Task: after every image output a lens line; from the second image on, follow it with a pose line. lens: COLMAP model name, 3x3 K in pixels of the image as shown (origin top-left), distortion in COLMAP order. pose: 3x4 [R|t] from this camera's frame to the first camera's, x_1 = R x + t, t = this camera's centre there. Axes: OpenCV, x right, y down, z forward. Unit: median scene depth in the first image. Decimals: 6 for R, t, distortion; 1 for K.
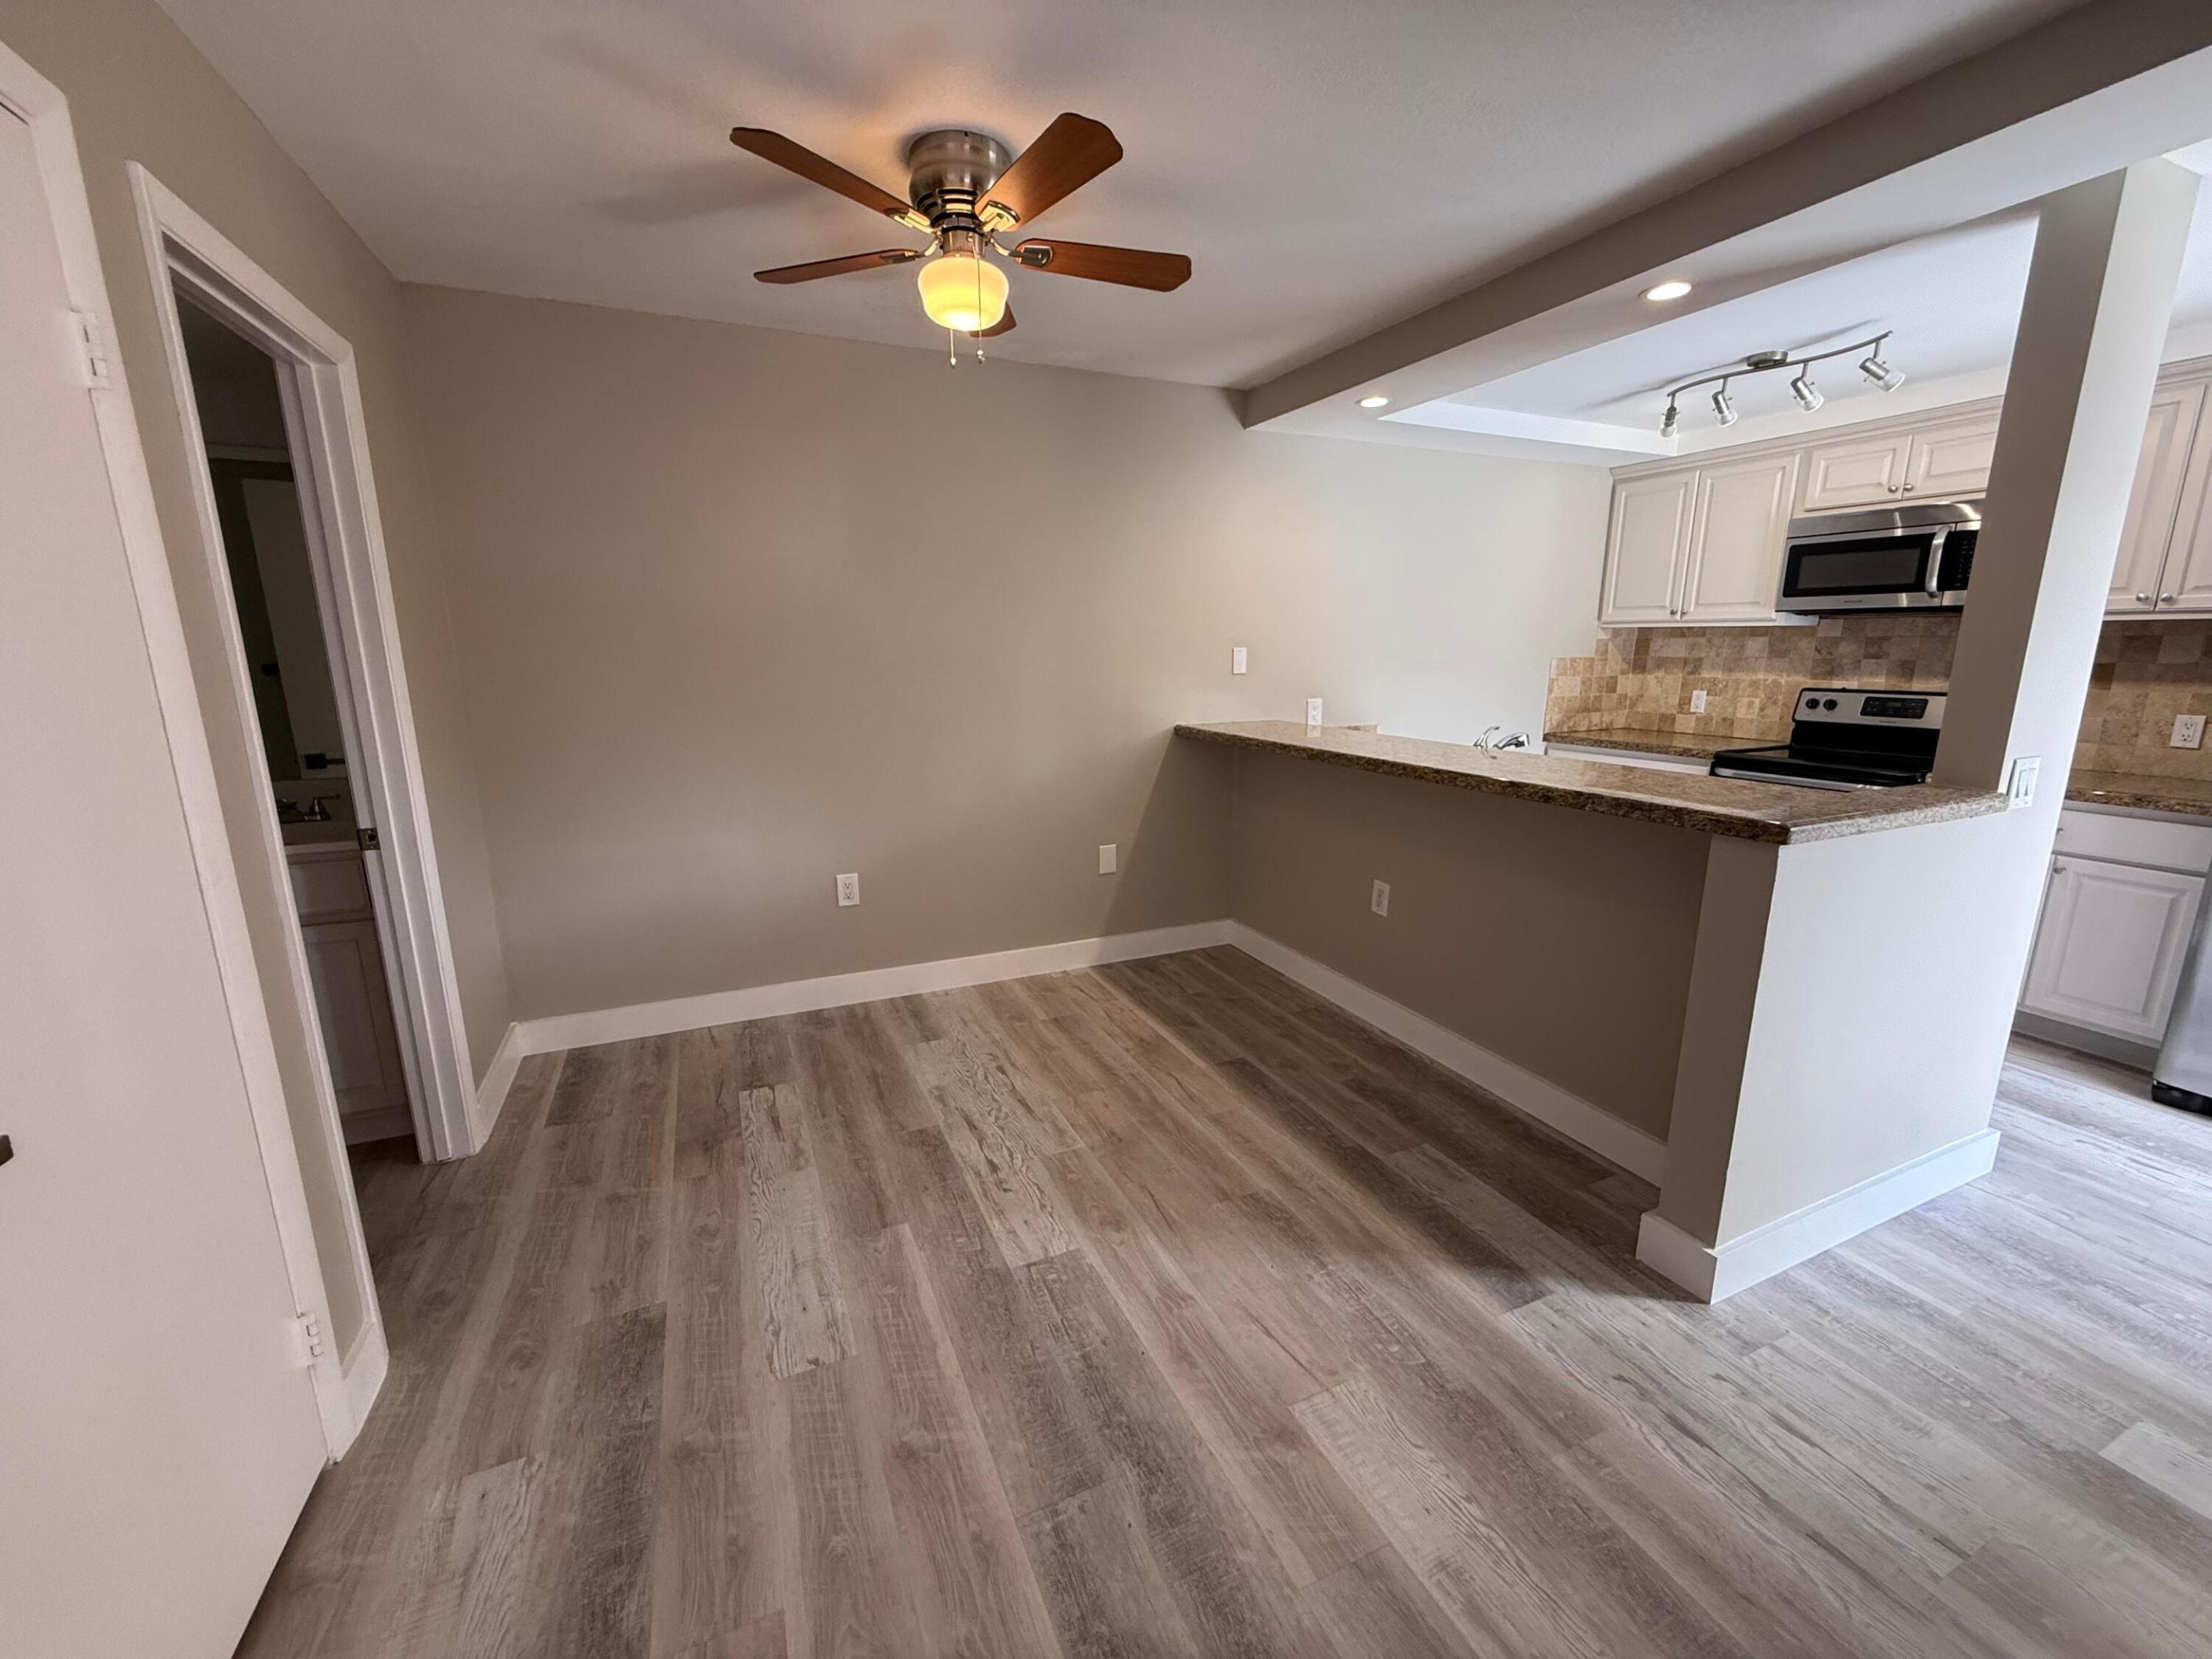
lens RADIAL K [[890.4, 0, 1108.7], [0, 890.4, 829.1], [0, 0, 1]] dist [0.002509, 0.000079]
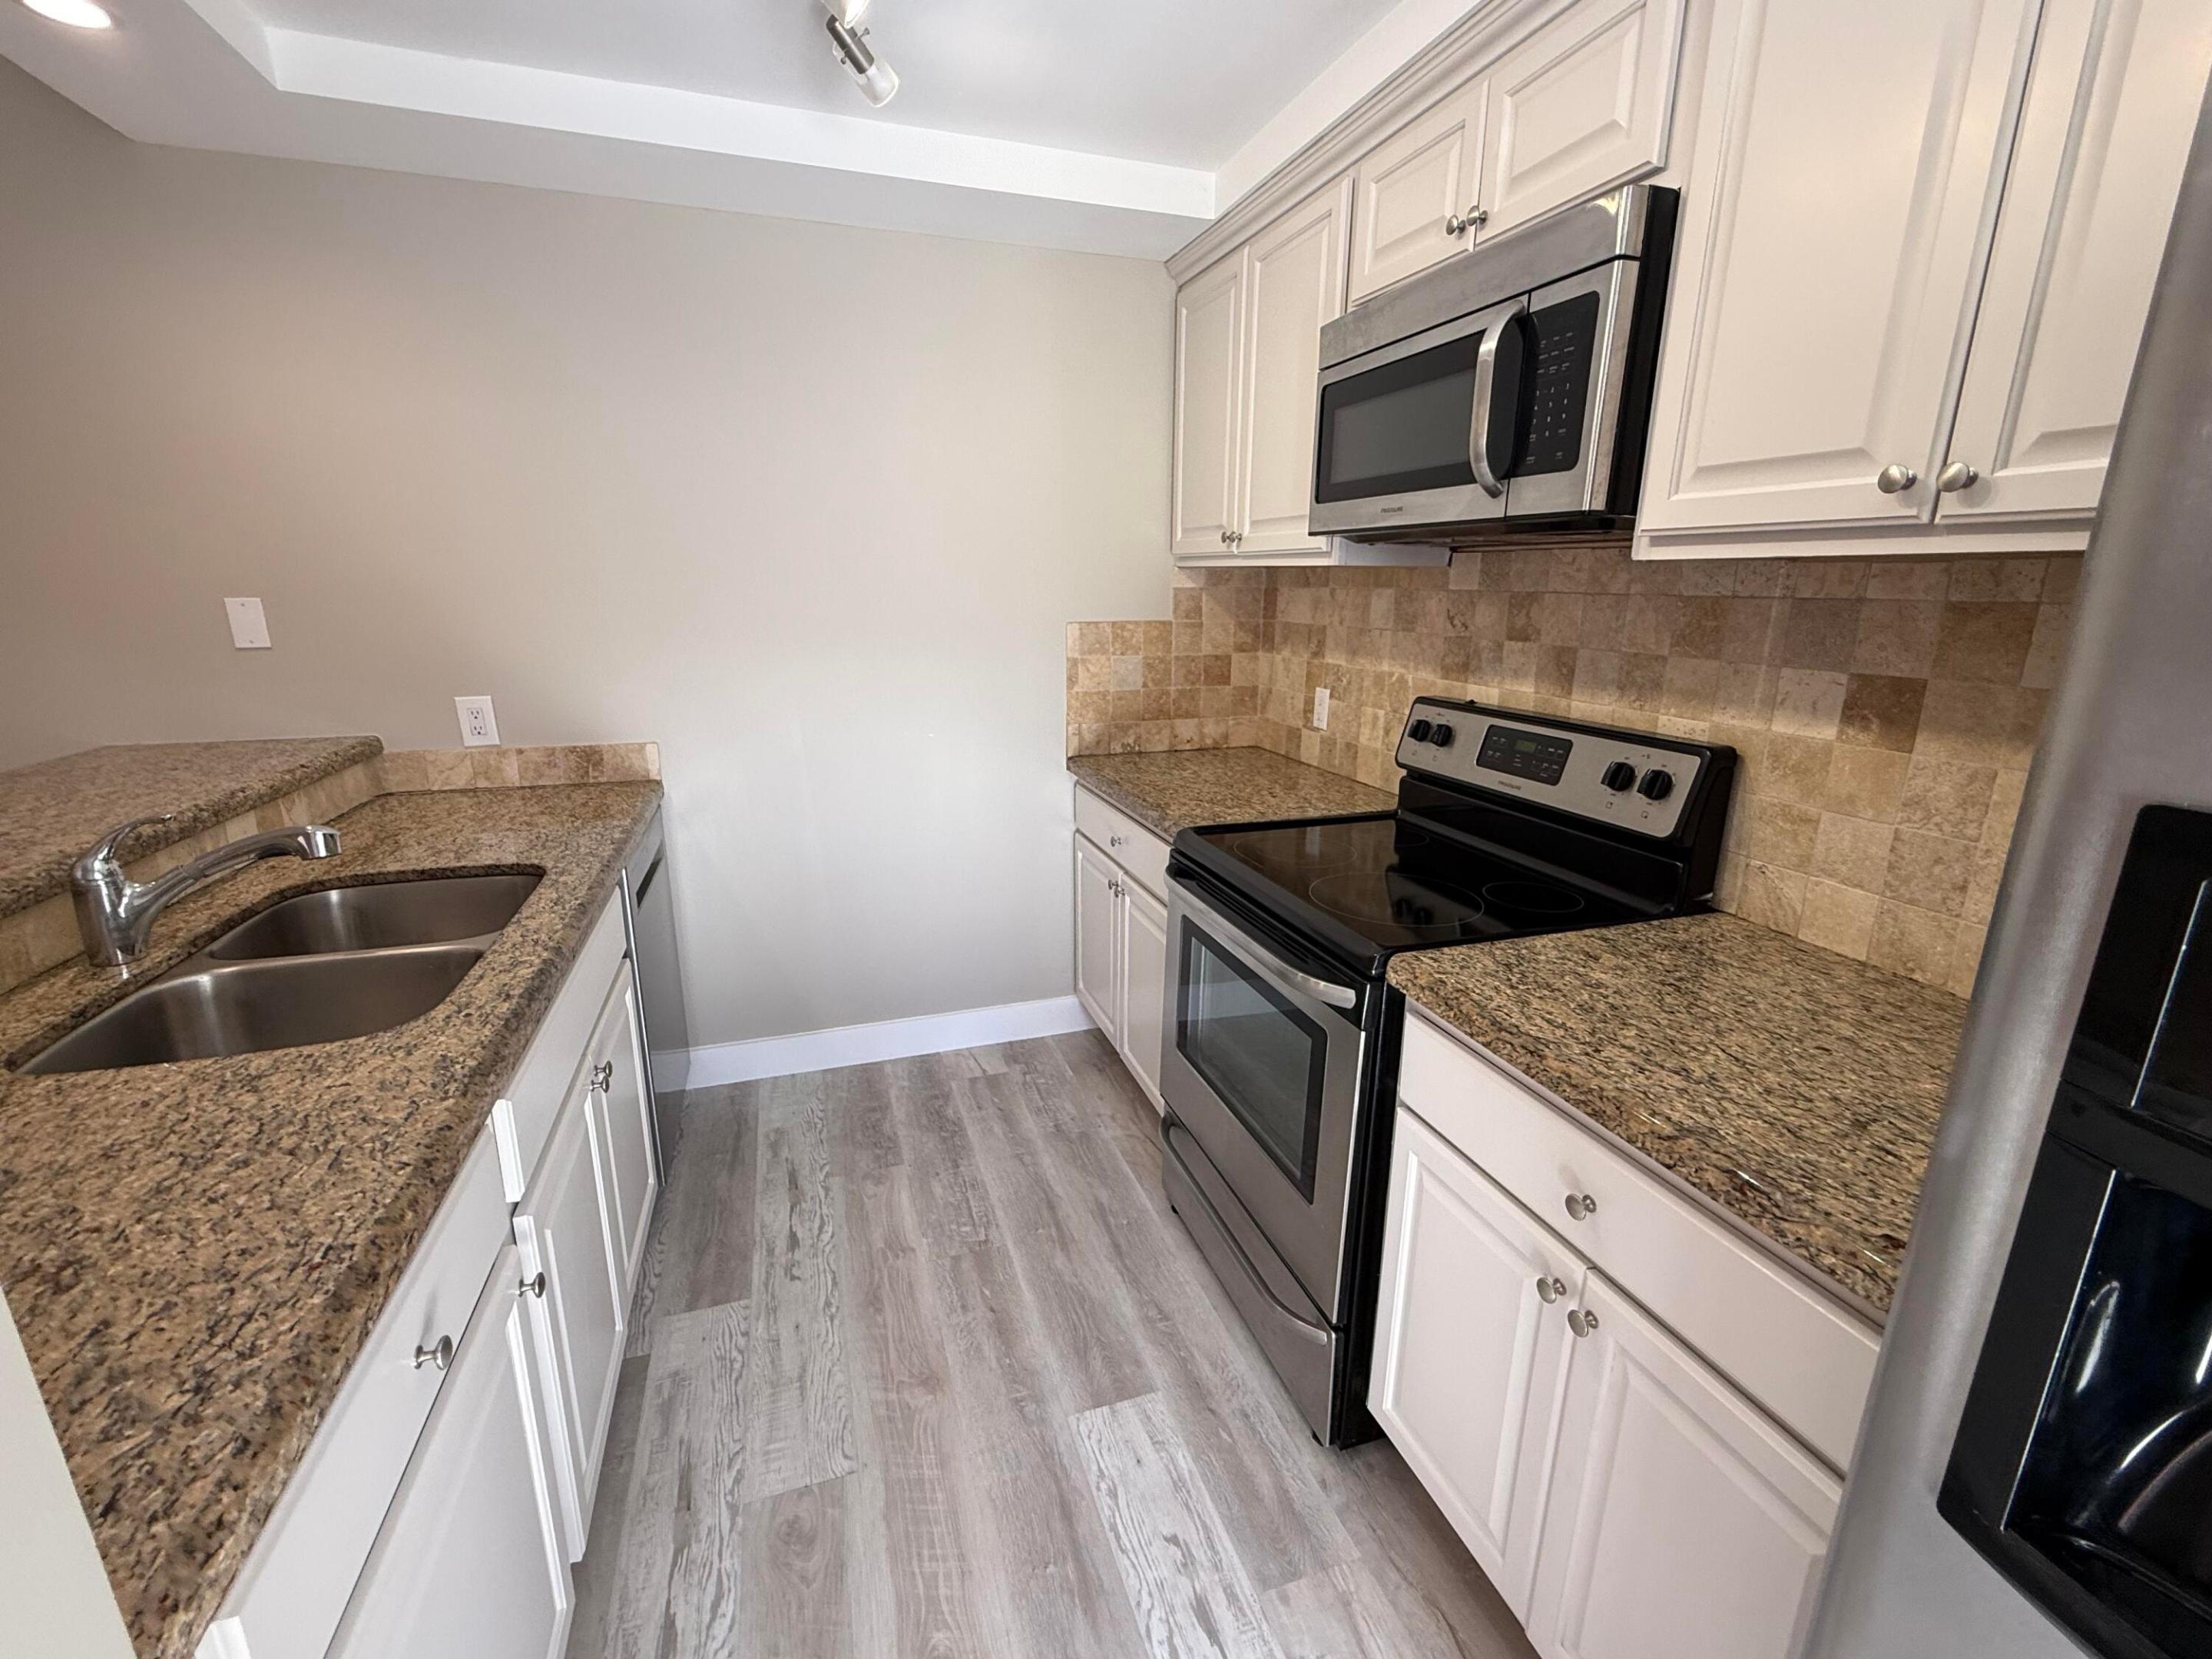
lens RADIAL K [[955.5, 0, 1104.8], [0, 955.5, 832.5], [0, 0, 1]] dist [-0.002600, 0.000025]
pose [[0.994915, 0.036497, -0.093872, 0.596771], [-0.031753, 0.998166, 0.051544, -0.095364], [0.095581, -0.048301, 0.994249, 0.418233]]
